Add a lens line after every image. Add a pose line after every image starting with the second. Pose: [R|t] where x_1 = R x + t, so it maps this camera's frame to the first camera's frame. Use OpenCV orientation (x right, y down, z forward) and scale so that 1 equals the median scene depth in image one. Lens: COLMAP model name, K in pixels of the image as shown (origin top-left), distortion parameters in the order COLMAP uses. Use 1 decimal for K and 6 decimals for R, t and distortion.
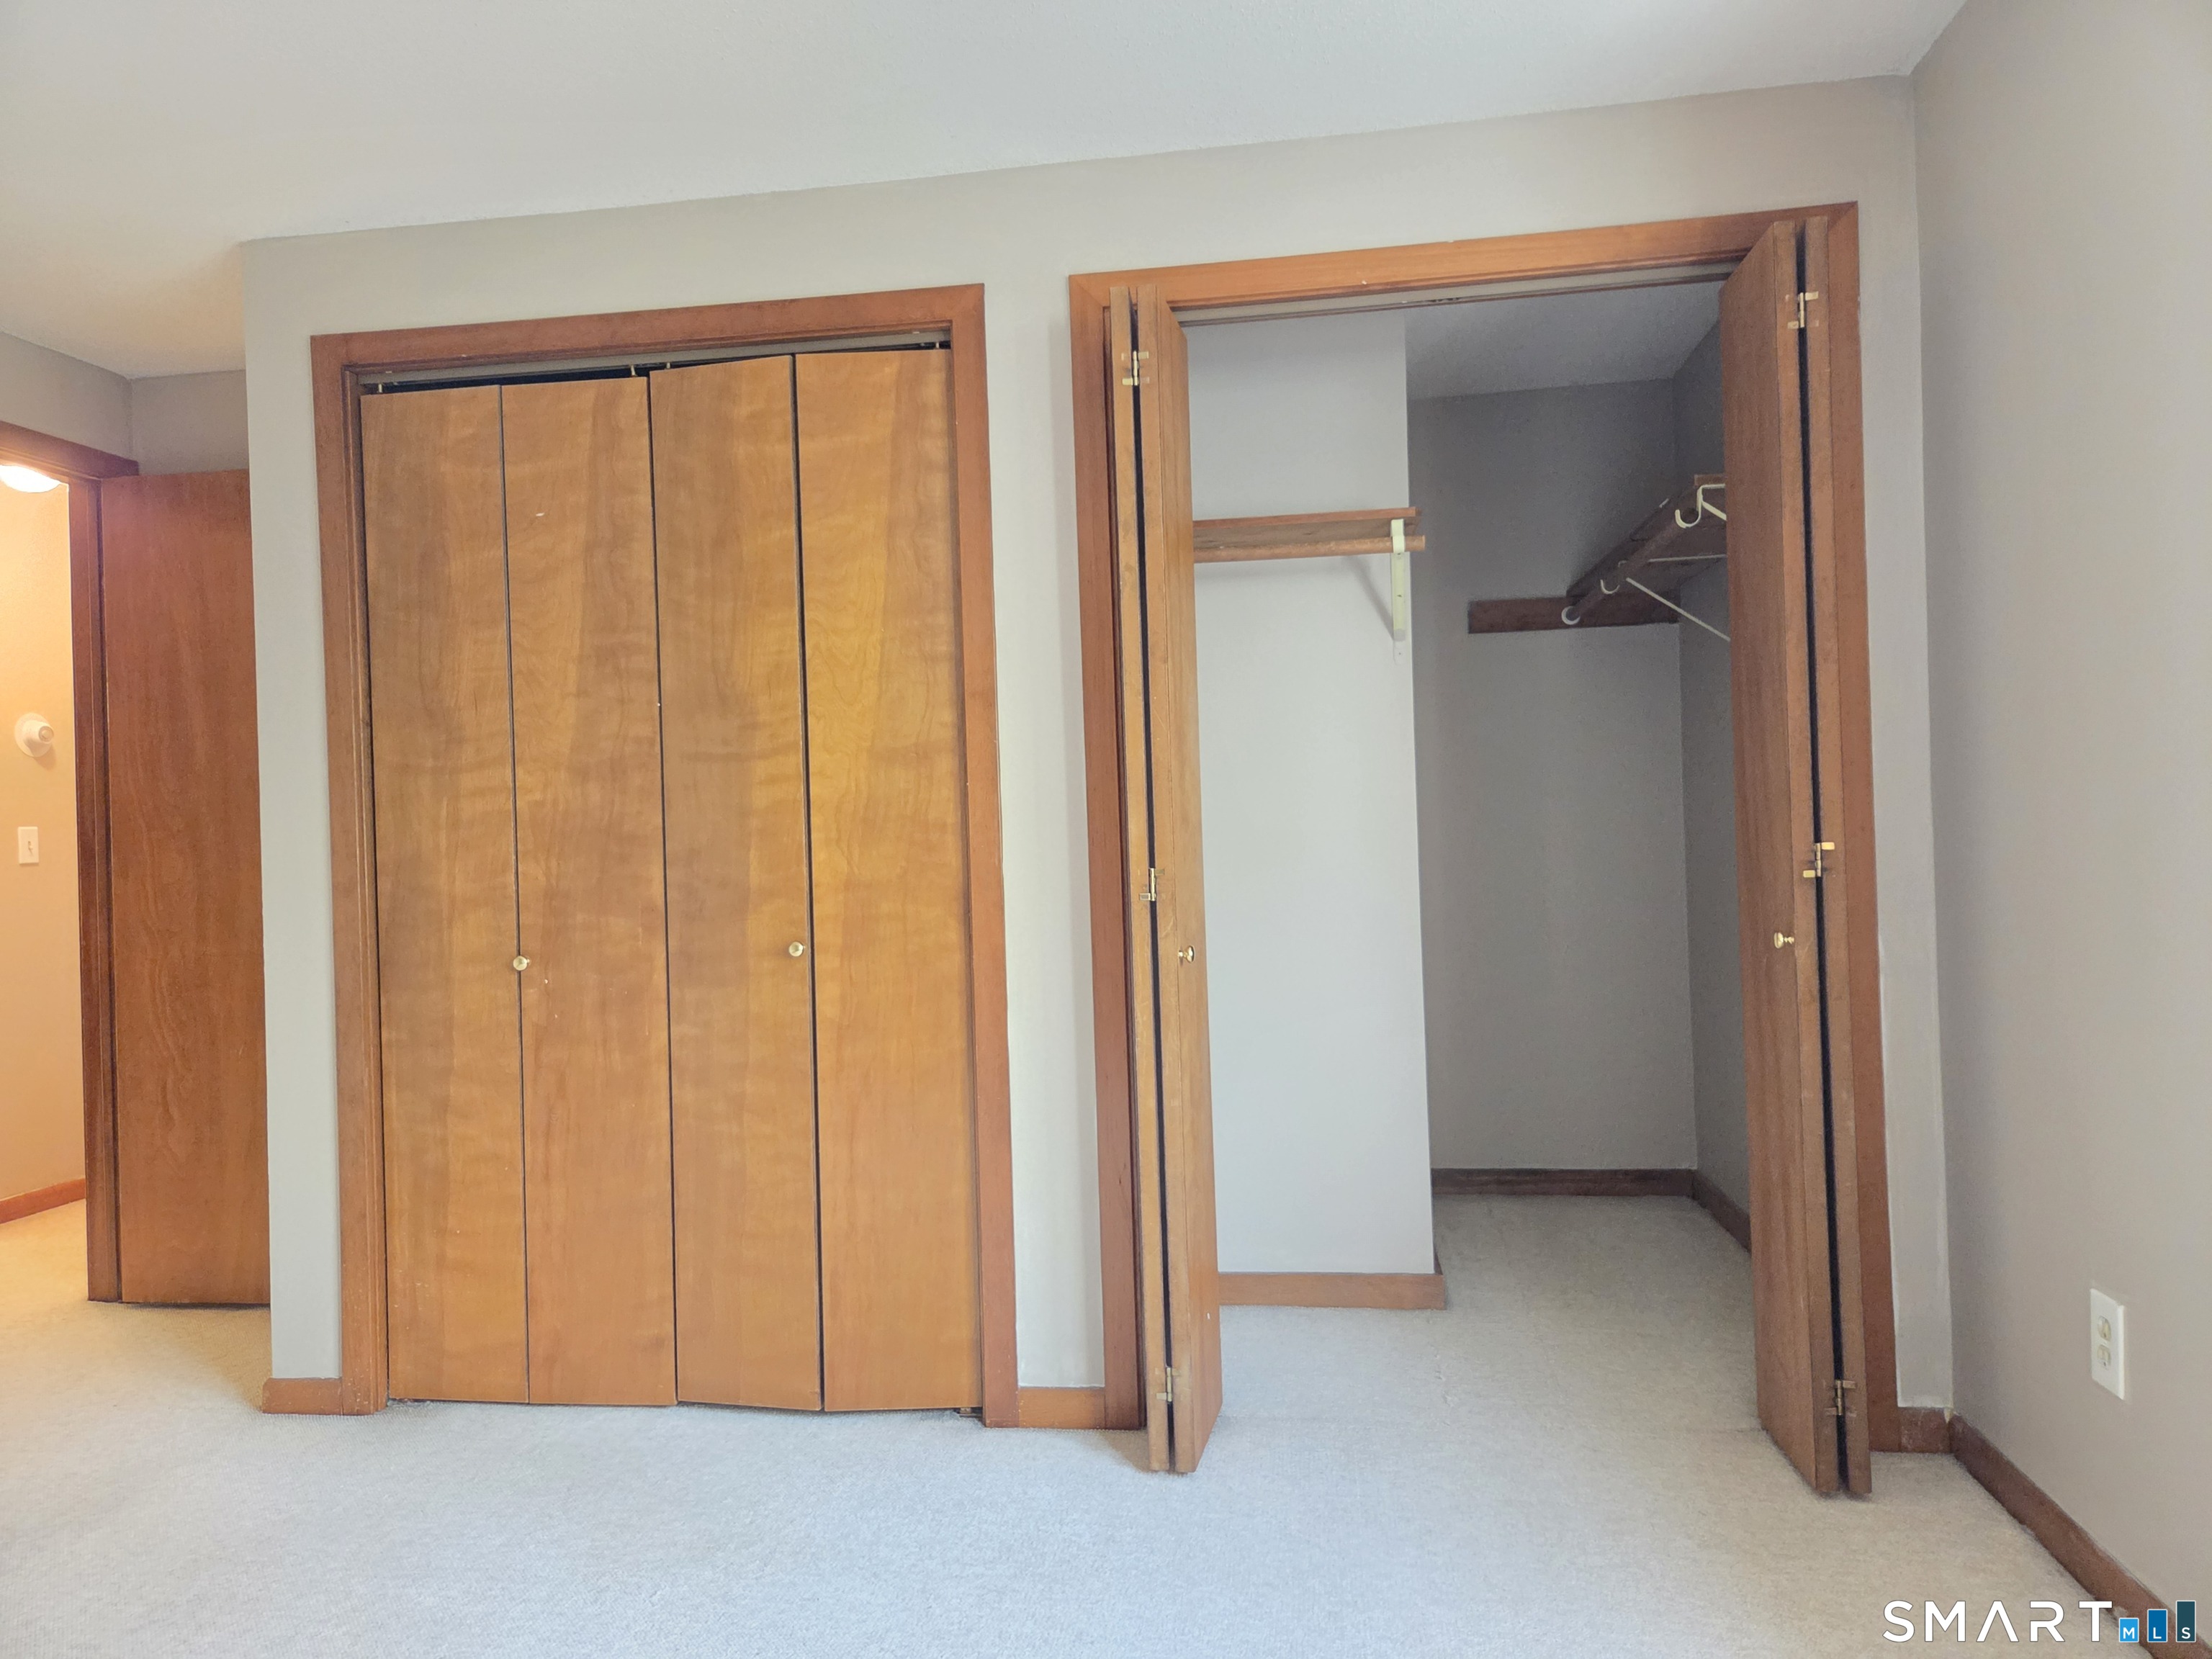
lens RADIAL K [[1499.1, 0, 1111.5], [0, 1499.1, 821.1], [0, 0, 1]] dist [0.084201, -0.069718]
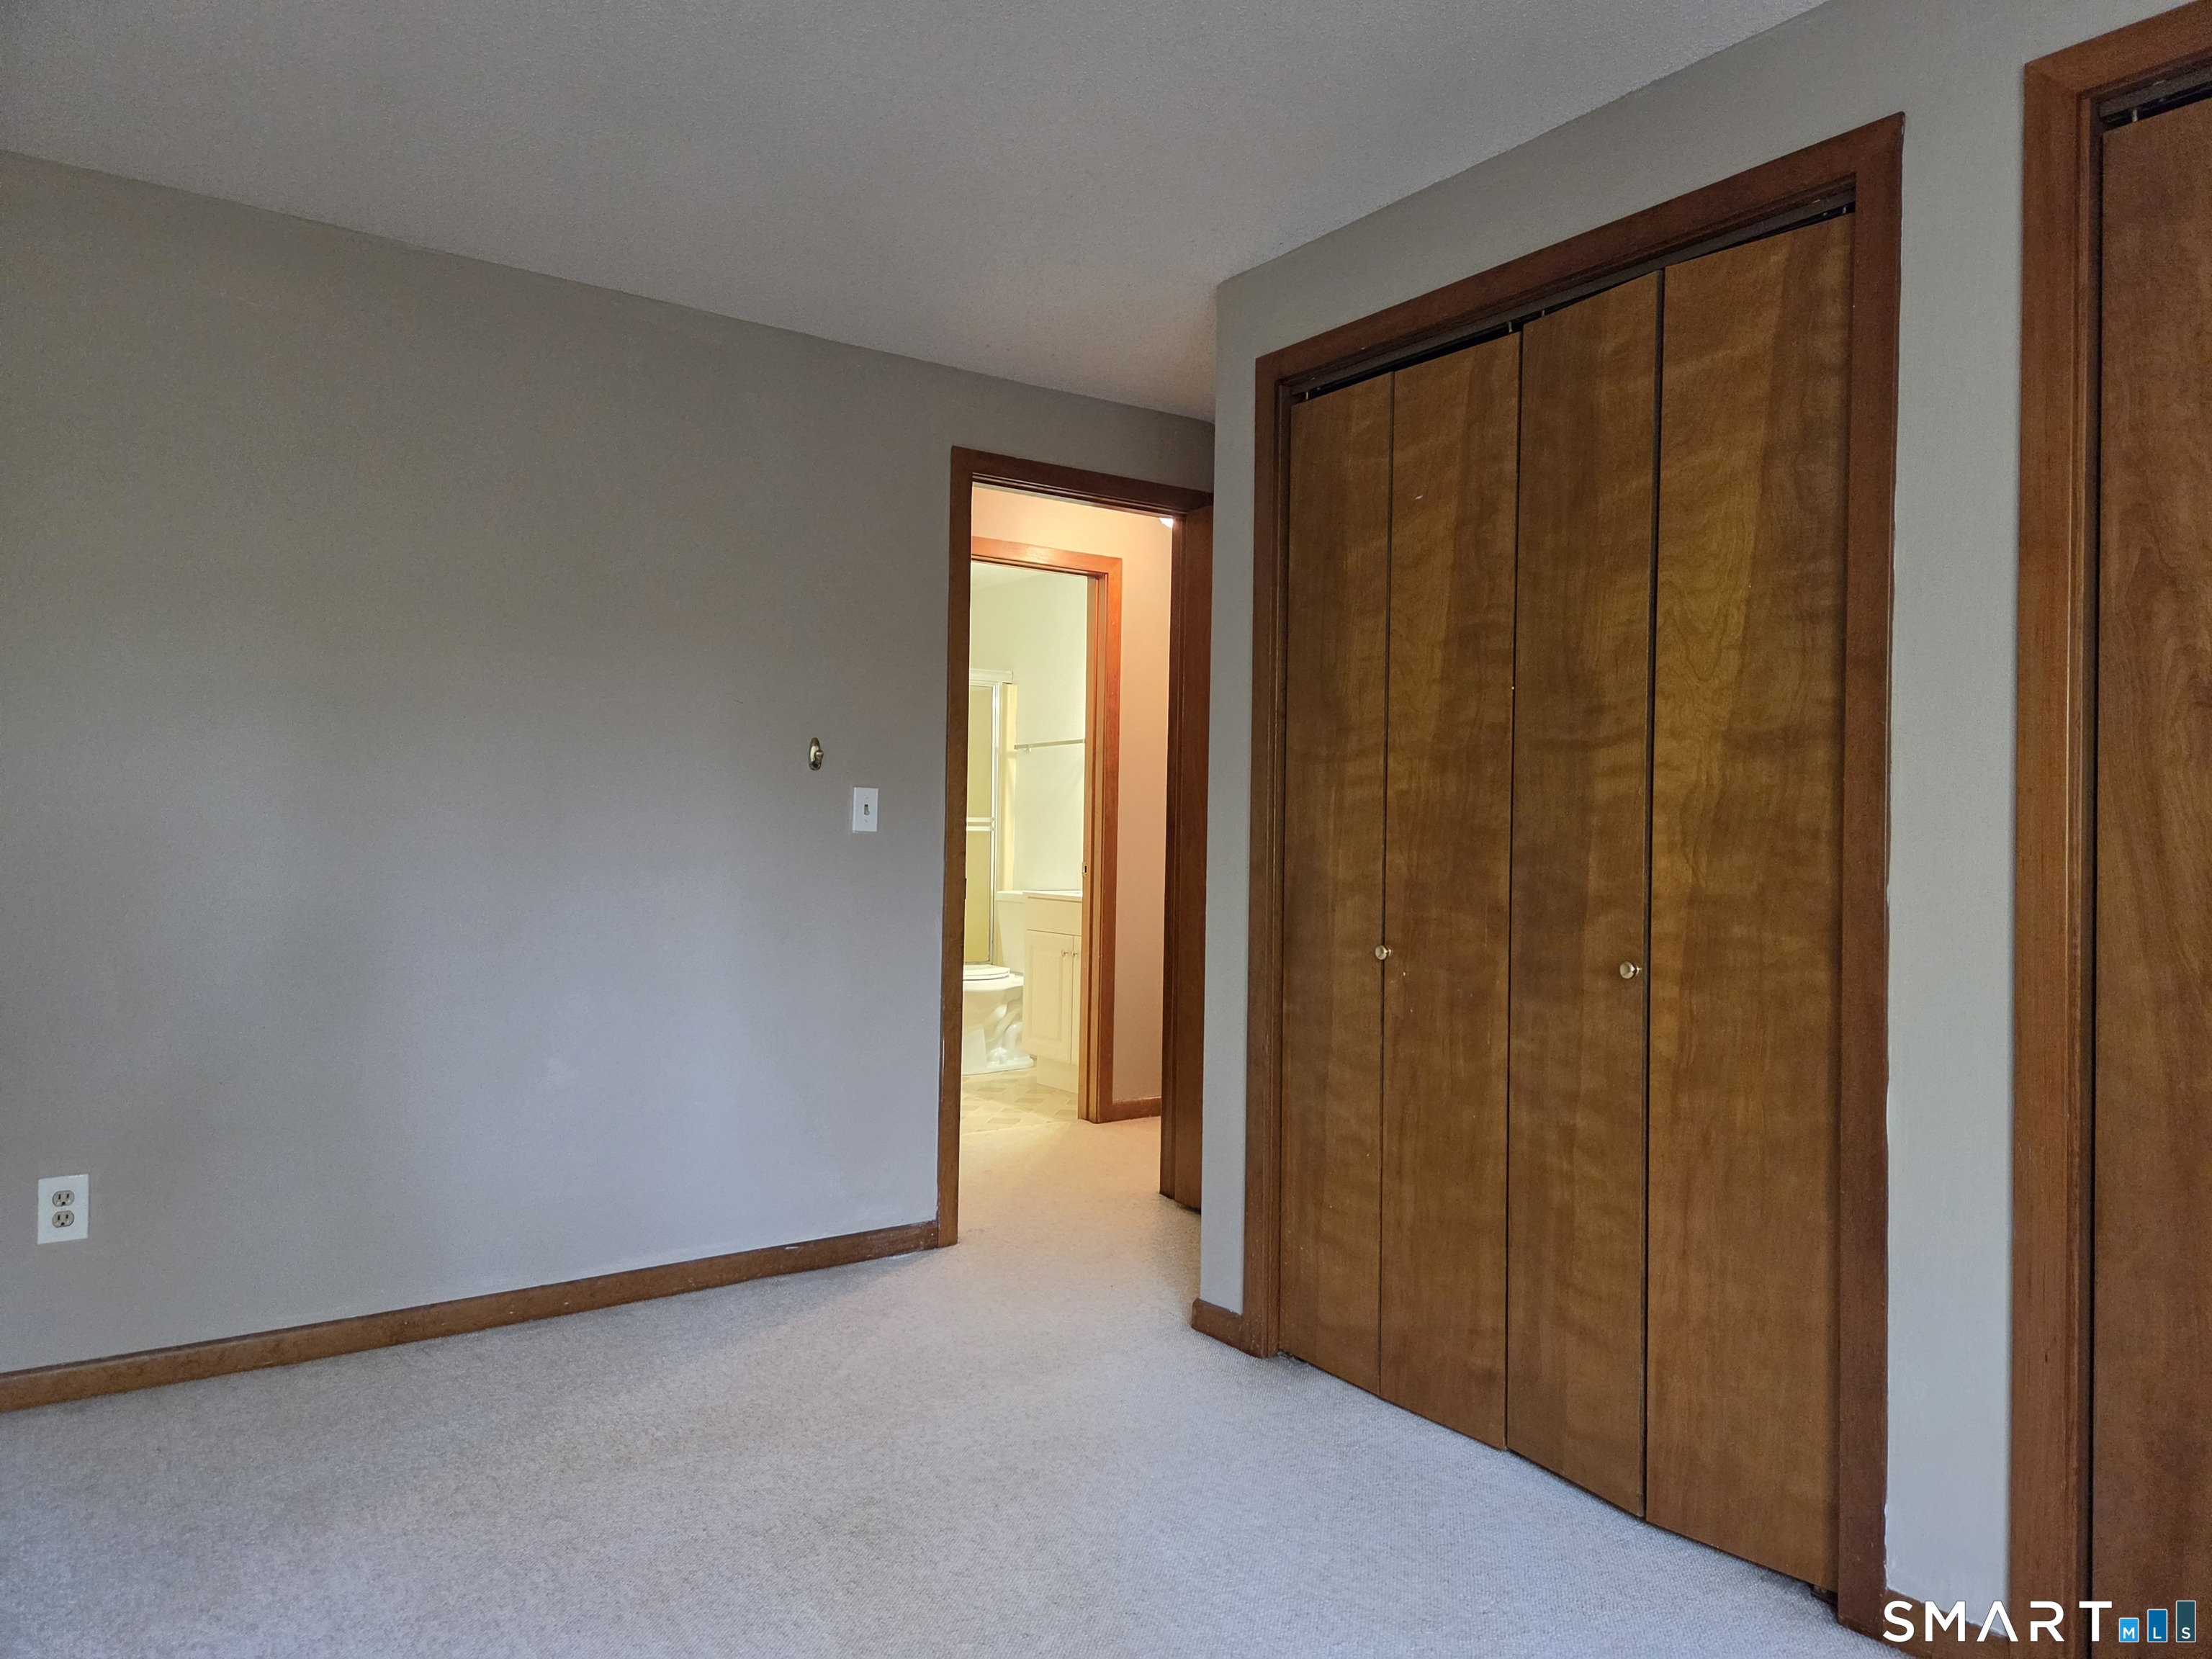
lens RADIAL K [[1499.1, 0, 1111.5], [0, 1499.1, 821.1], [0, 0, 1]] dist [0.084201, -0.069718]
pose [[0.693708, 0.037876, -0.719260, 0.195555], [-0.034549, 0.999217, 0.019297, -0.005437], [0.719427, 0.011463, 0.694473, 0.187684]]
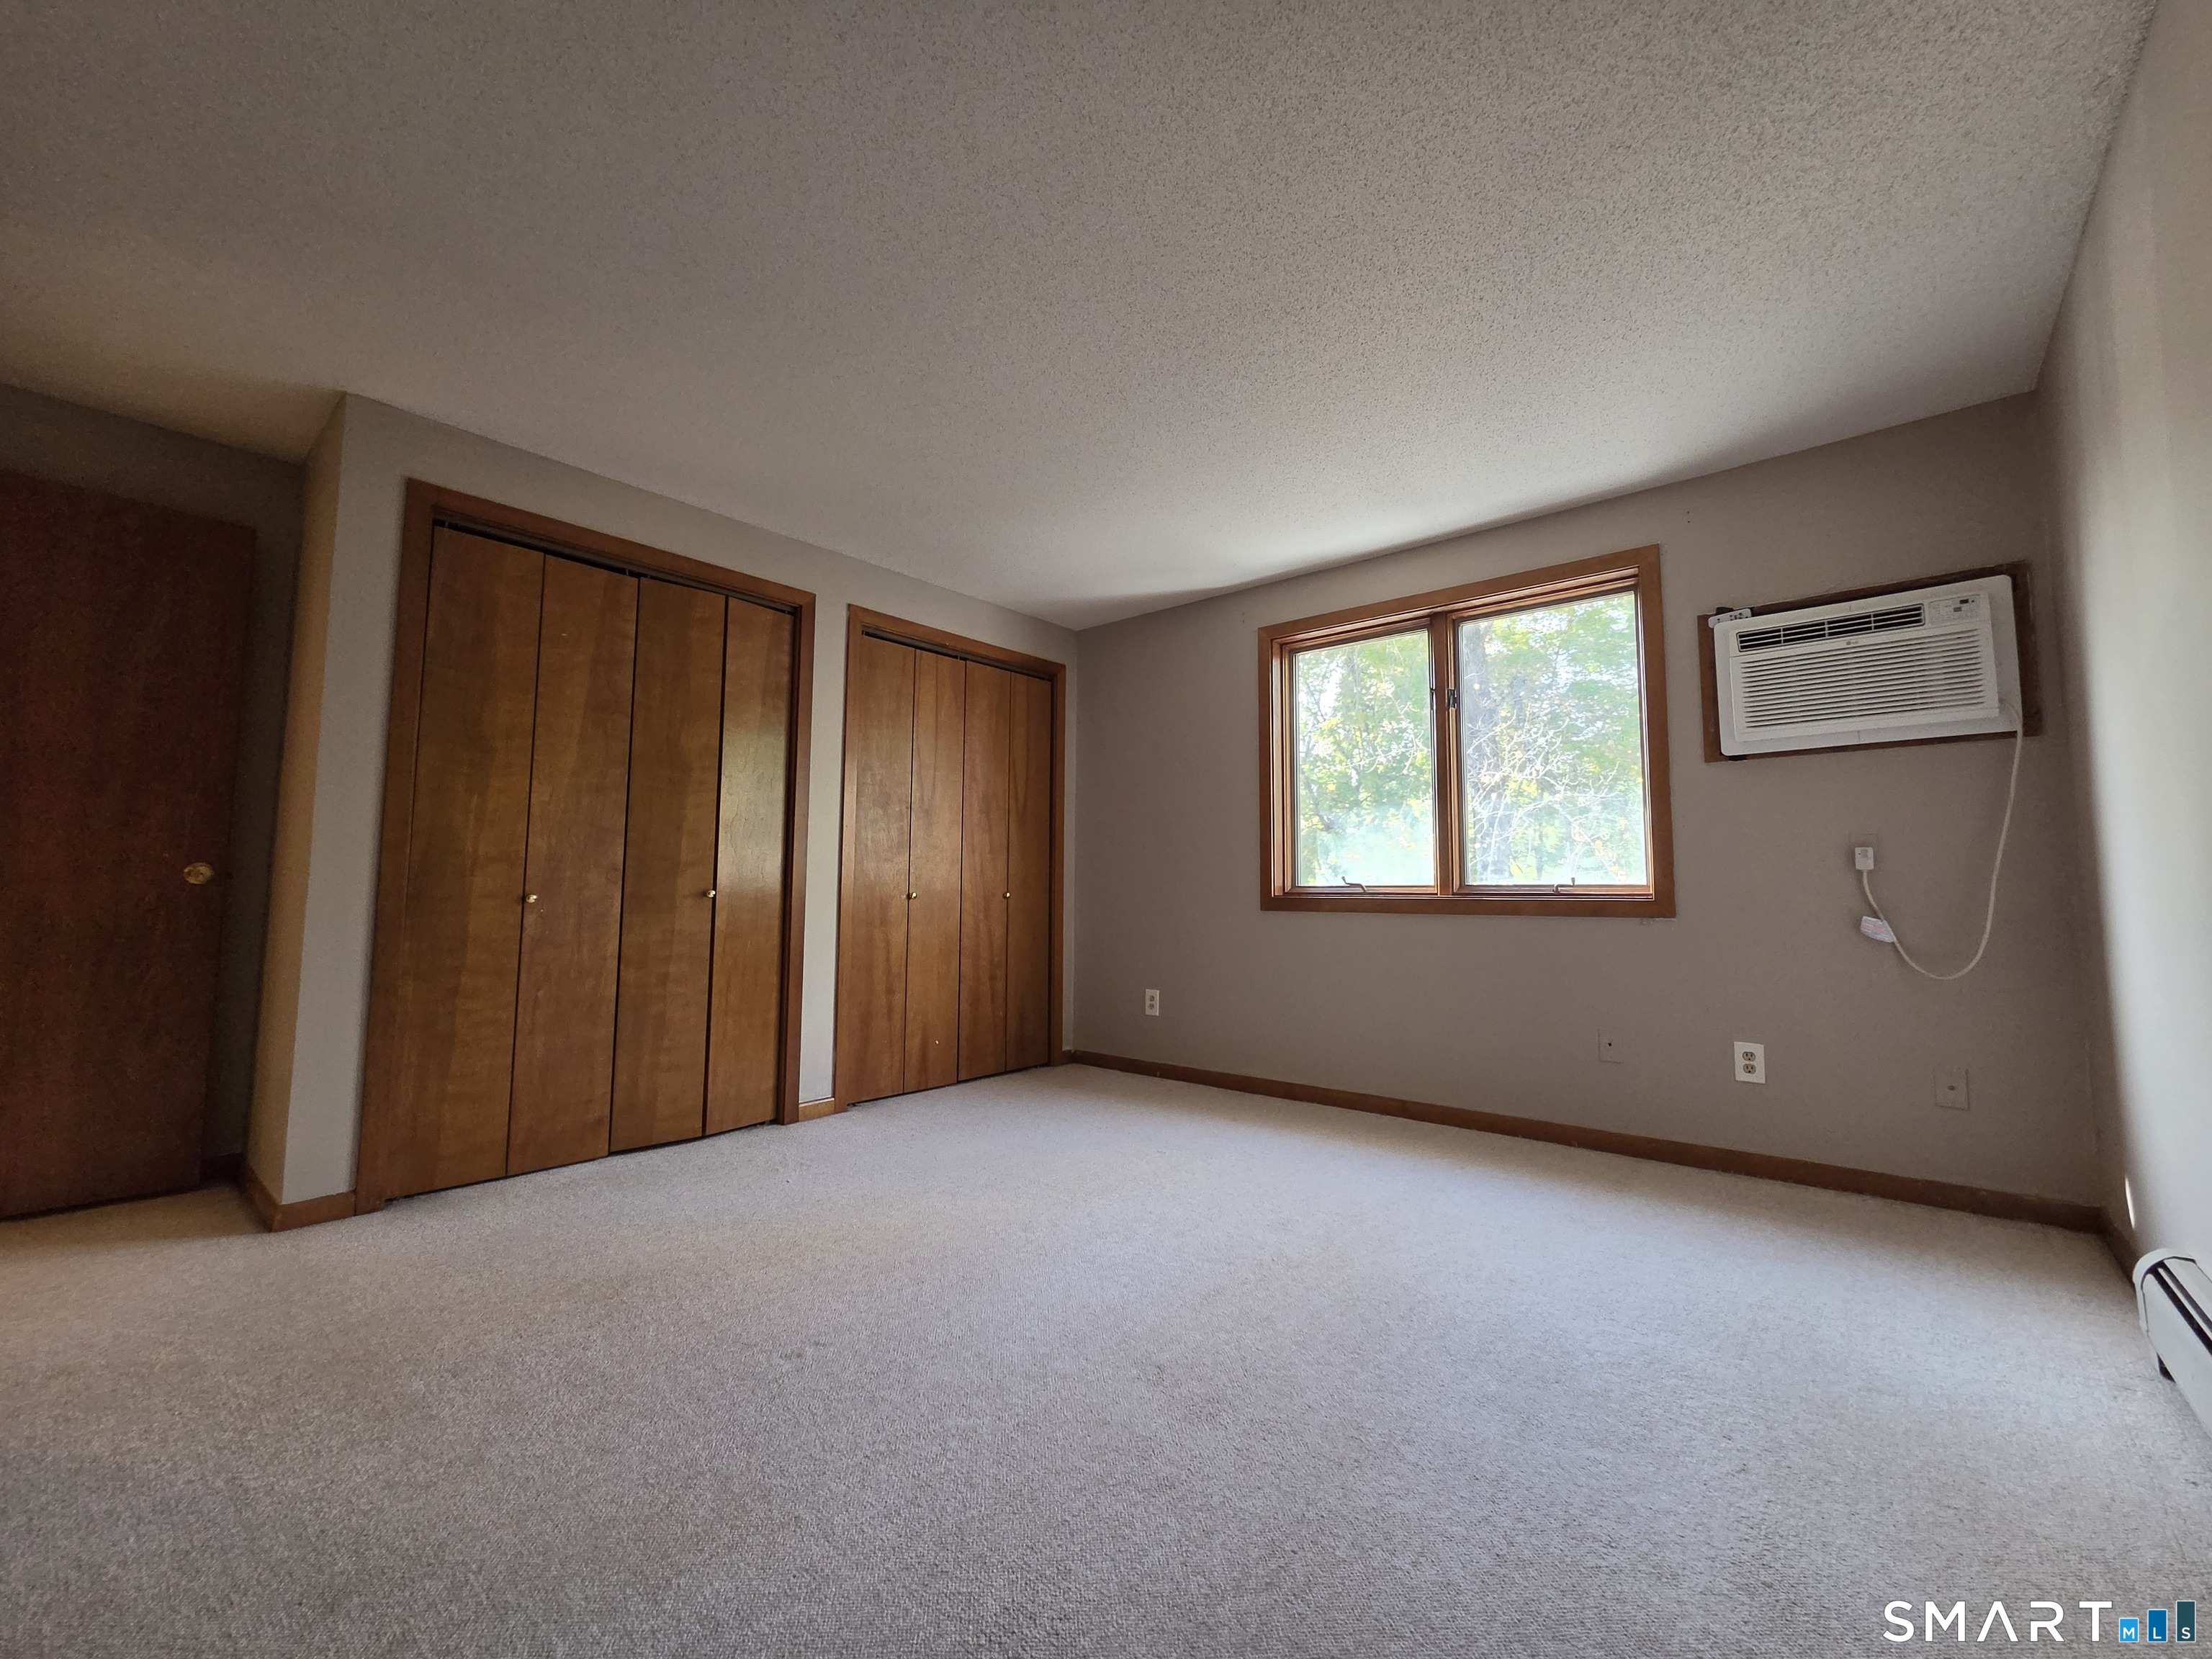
lens RADIAL K [[915.0, 0, 1098.7], [0, 915.0, 816.6], [0, 0, 1]] dist [0.036589, 0.000057]
pose [[0.537414, 0.105673, 0.836672, -0.915521], [-0.026083, 0.993726, -0.108755, 0.099495], [-0.842915, 0.036623, 0.536799, -0.057185]]
